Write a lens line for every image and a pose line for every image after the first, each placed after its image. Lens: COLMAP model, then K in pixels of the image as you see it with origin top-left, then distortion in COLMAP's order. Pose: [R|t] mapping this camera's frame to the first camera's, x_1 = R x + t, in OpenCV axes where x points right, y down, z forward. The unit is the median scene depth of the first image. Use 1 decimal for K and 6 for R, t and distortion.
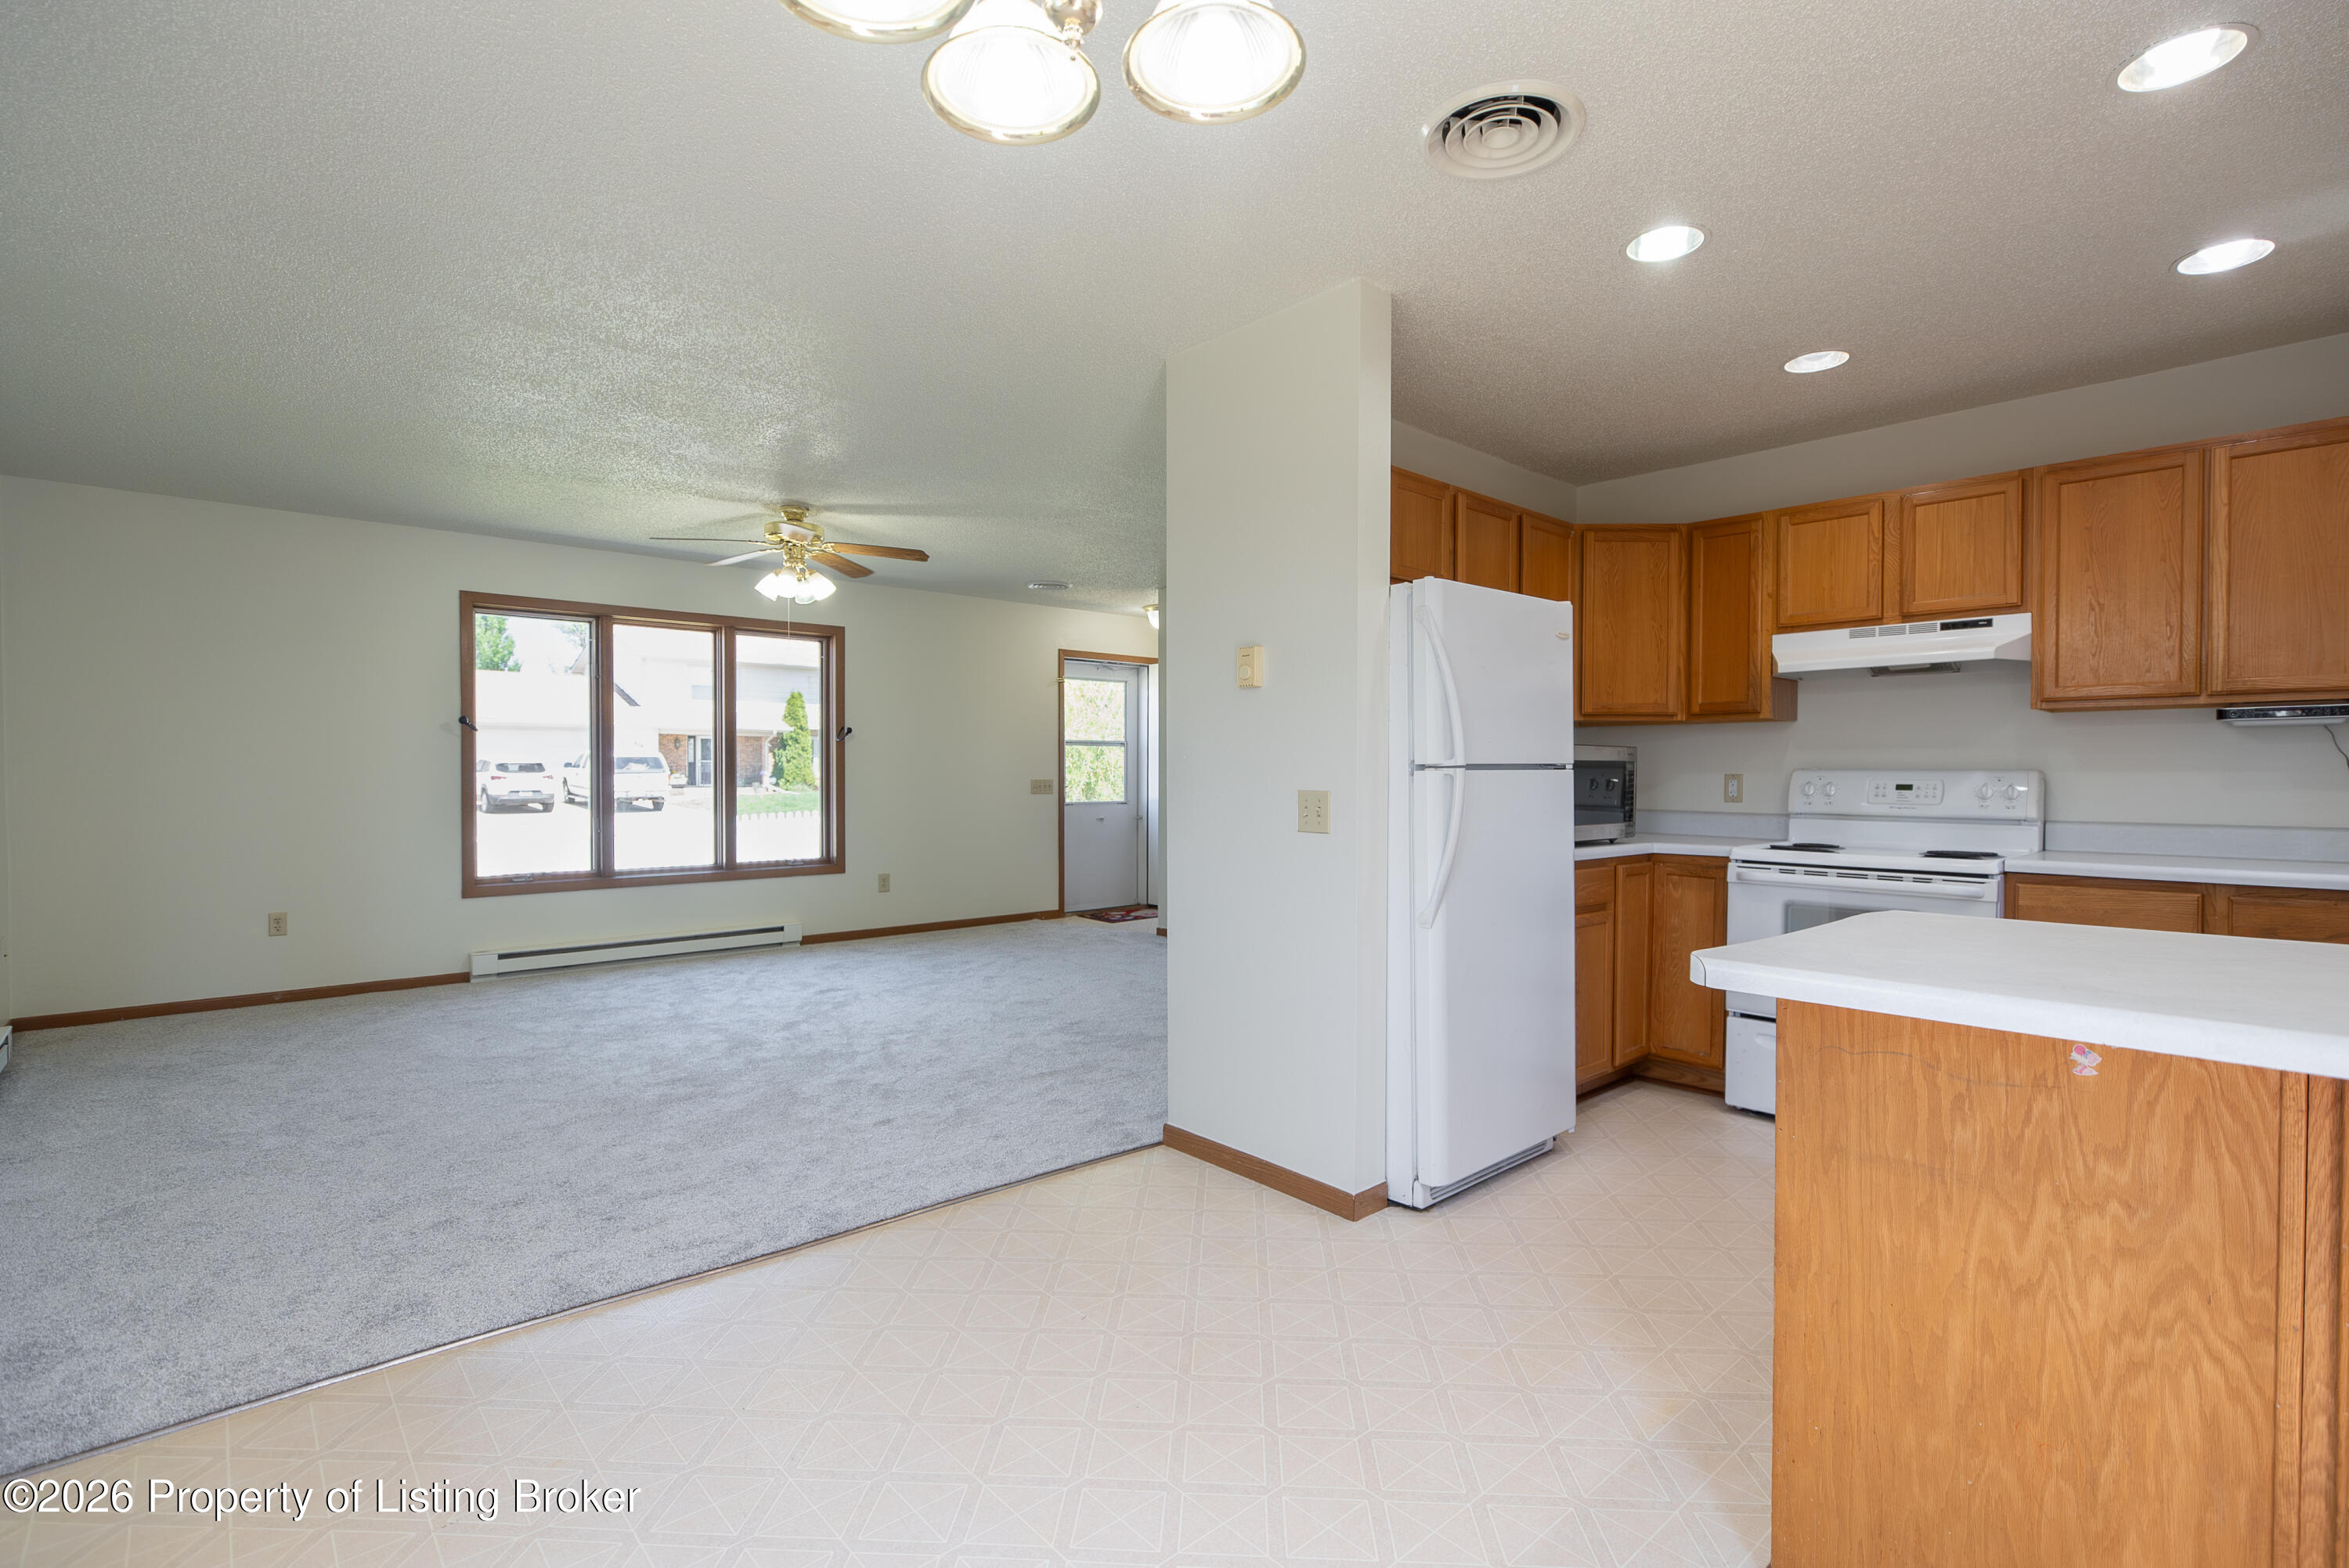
lens RADIAL K [[1100.9, 0, 1183.2], [0, 1100.9, 785.8], [0, 0, 1]] dist [0.001381, 0.000423]
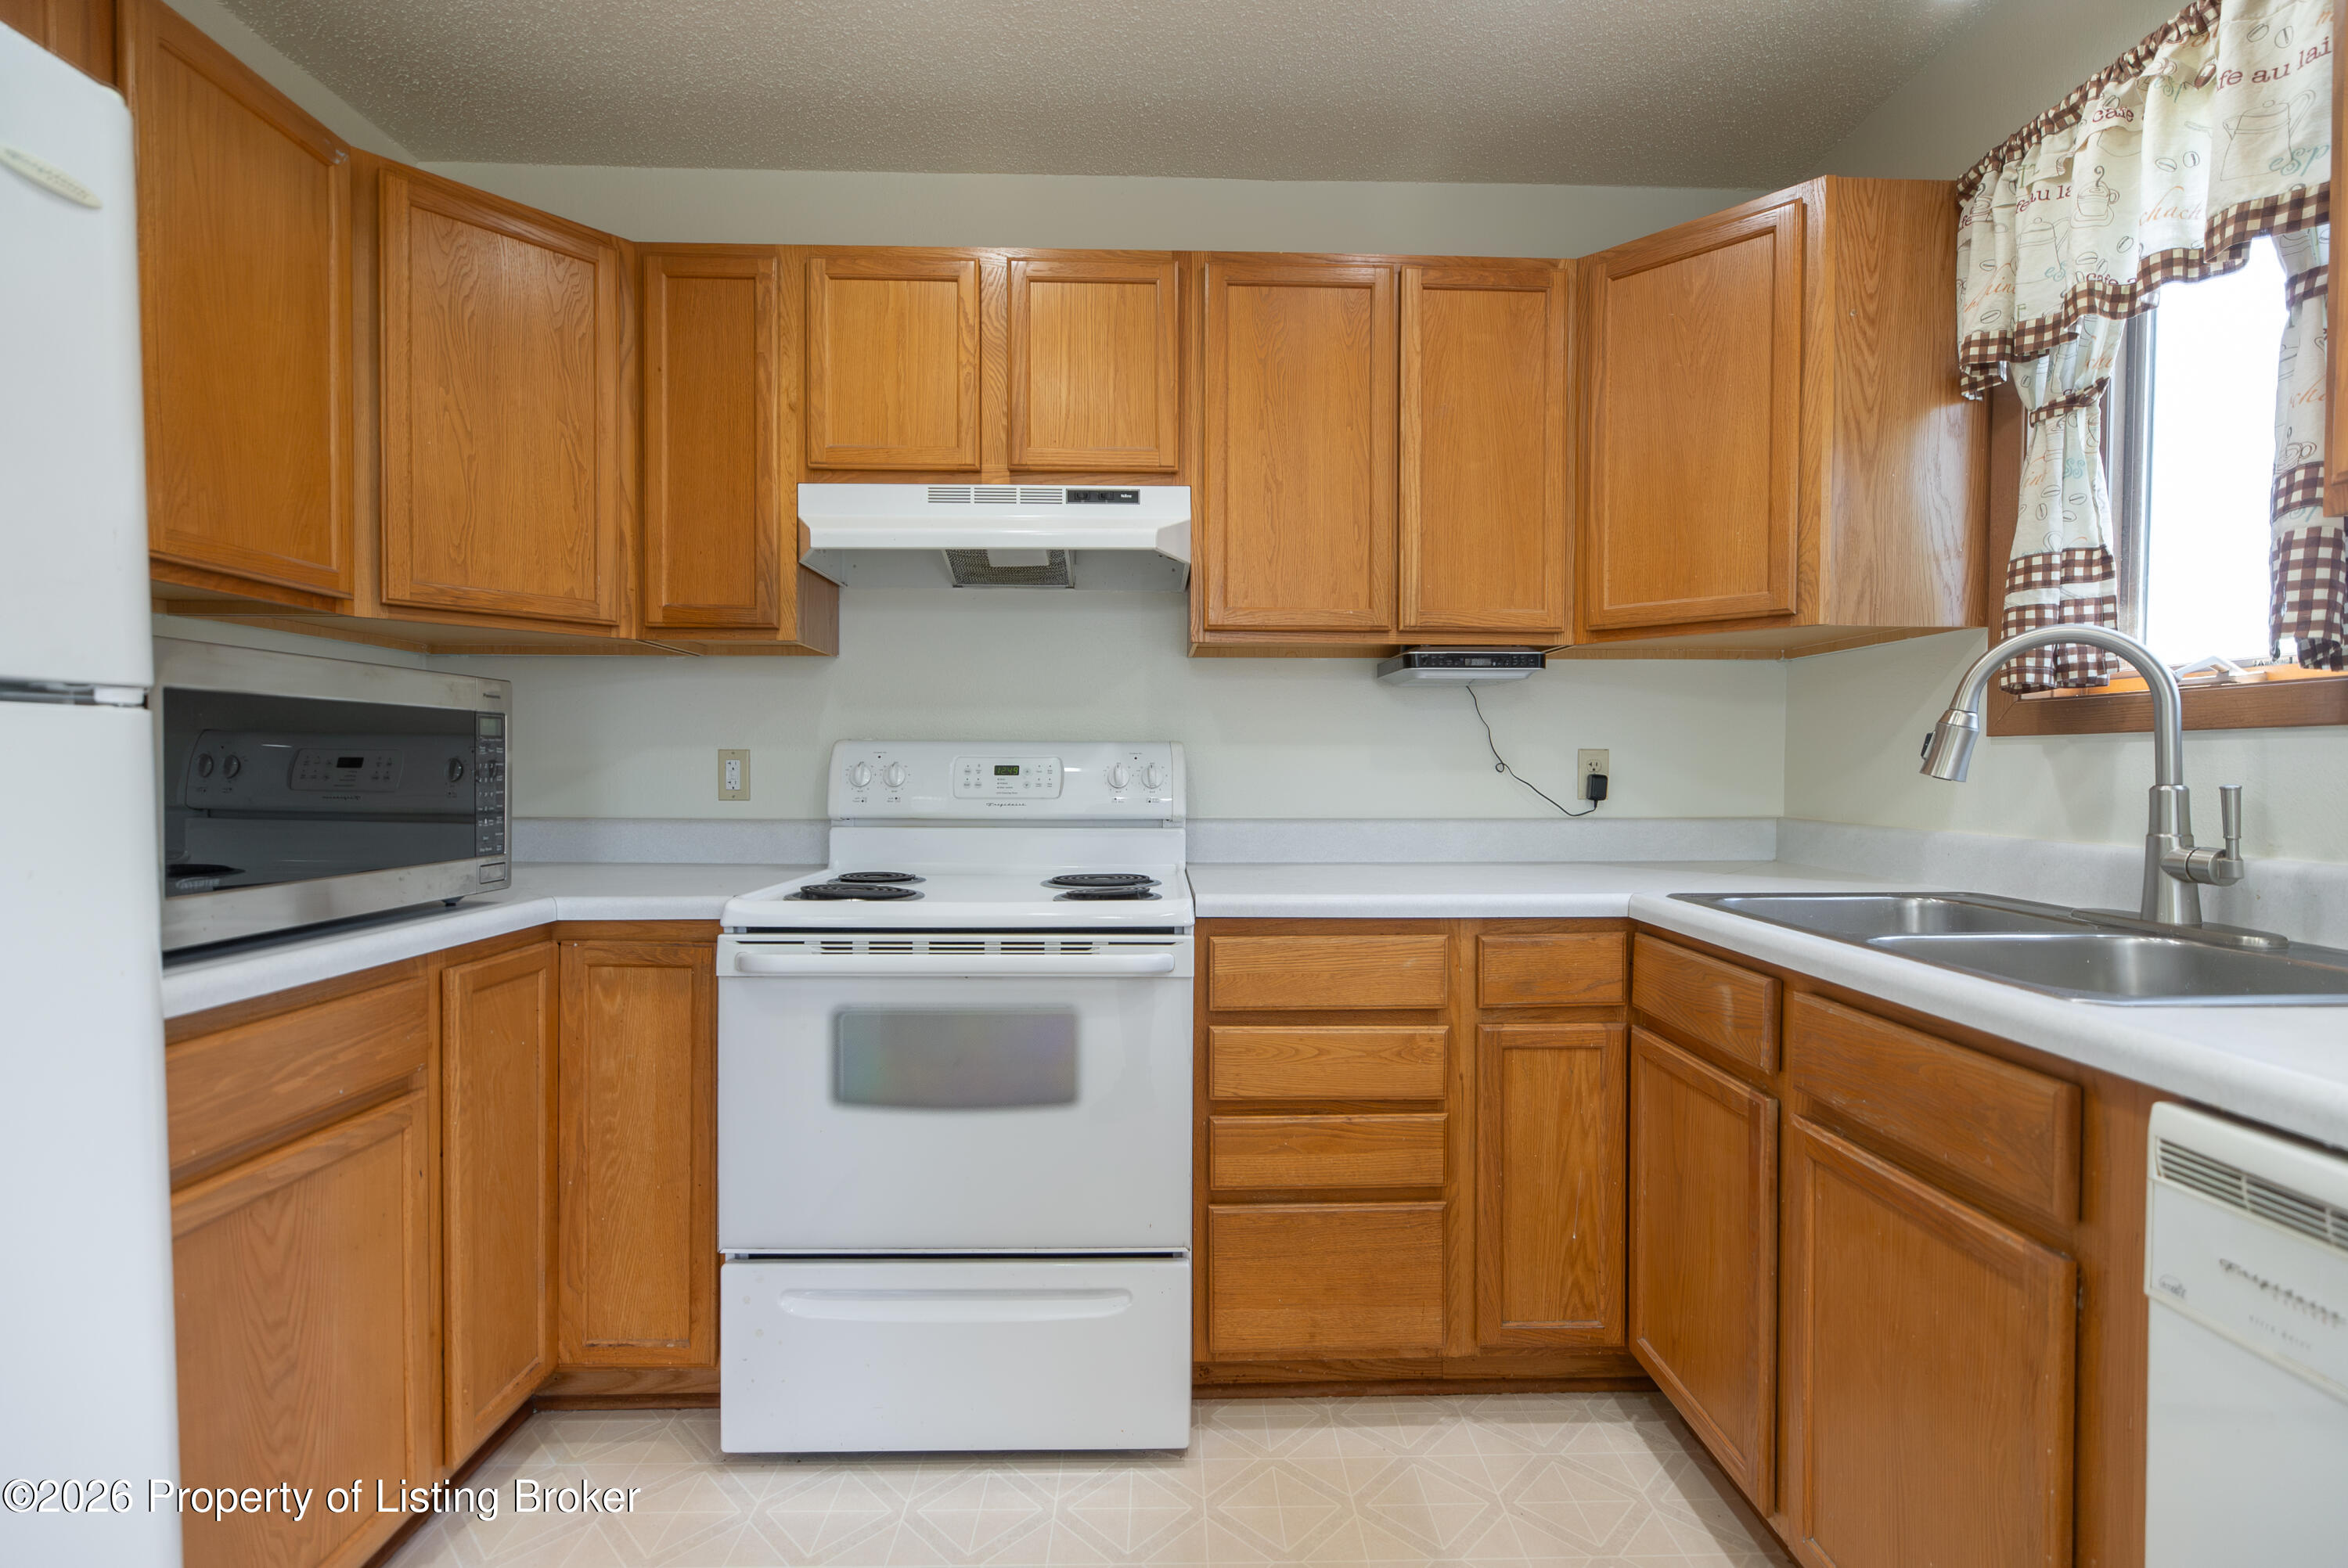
lens RADIAL K [[1063.5, 0, 1179.8], [0, 1063.5, 784.6], [0, 0, 1]] dist [-0.003099, 0.001238]
pose [[0.663869, -0.015949, 0.747679, 0.187449], [0.008240, 0.999868, 0.014013, 0.001140], [-0.747804, -0.003142, 0.663913, 0.360174]]
